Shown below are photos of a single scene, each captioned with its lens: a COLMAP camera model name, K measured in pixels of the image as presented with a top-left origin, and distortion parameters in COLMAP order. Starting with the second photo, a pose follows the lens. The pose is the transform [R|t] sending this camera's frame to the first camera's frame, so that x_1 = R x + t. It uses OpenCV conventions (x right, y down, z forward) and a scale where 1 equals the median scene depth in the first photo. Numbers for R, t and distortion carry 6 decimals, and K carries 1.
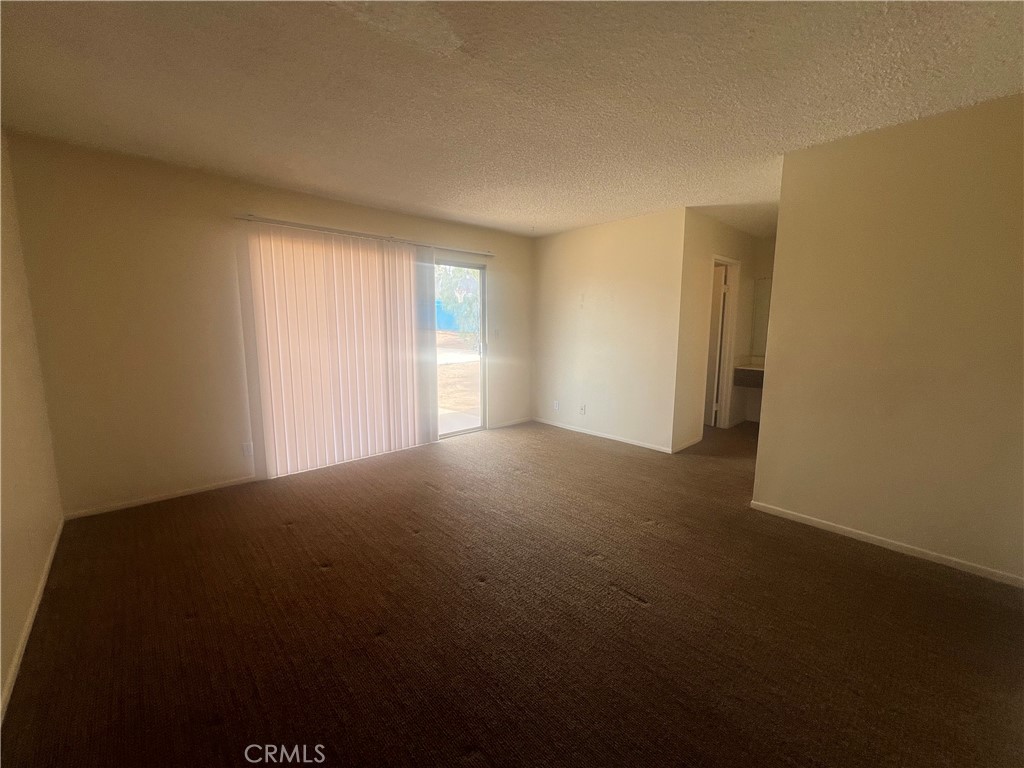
lens RADIAL K [[412.4, 0, 508.5], [0, 412.4, 381.9], [0, 0, 1]] dist [0.001258, 0.000022]
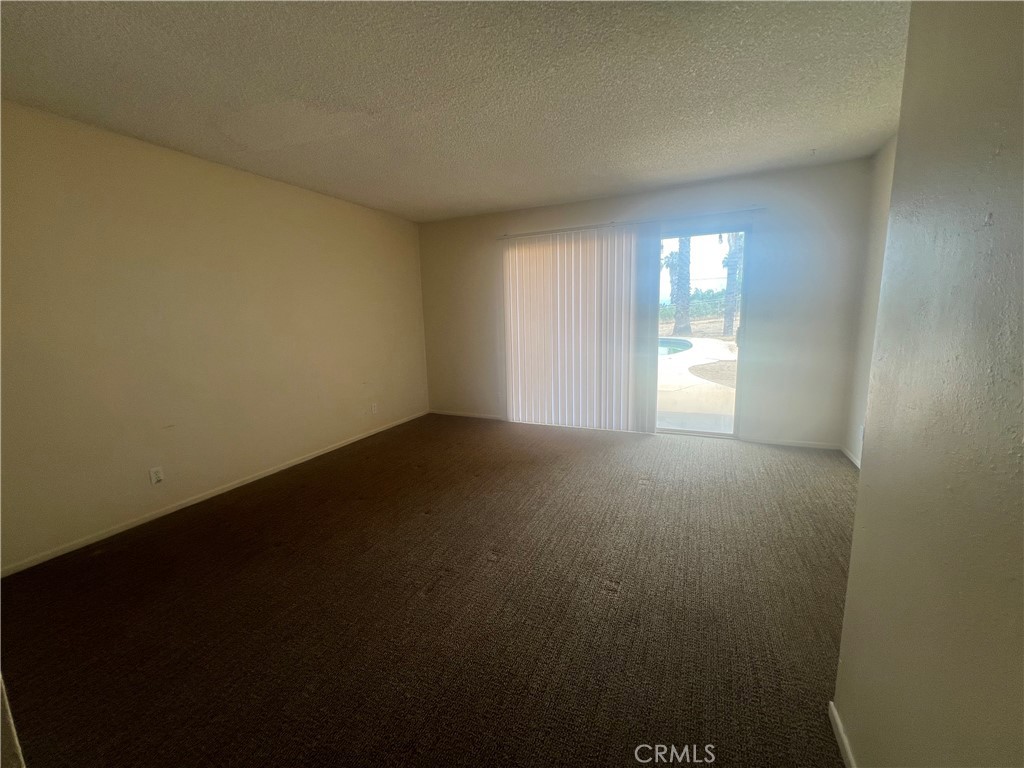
lens RADIAL K [[412.4, 0, 509.2], [0, 412.4, 384.9], [0, 0, 1]] dist [0.001258, 0.000022]
pose [[0.390114, 0.141270, -0.909865, 0.590516], [-0.096385, 0.988997, 0.112230, -0.041131], [0.915708, 0.043915, 0.399438, 0.365507]]
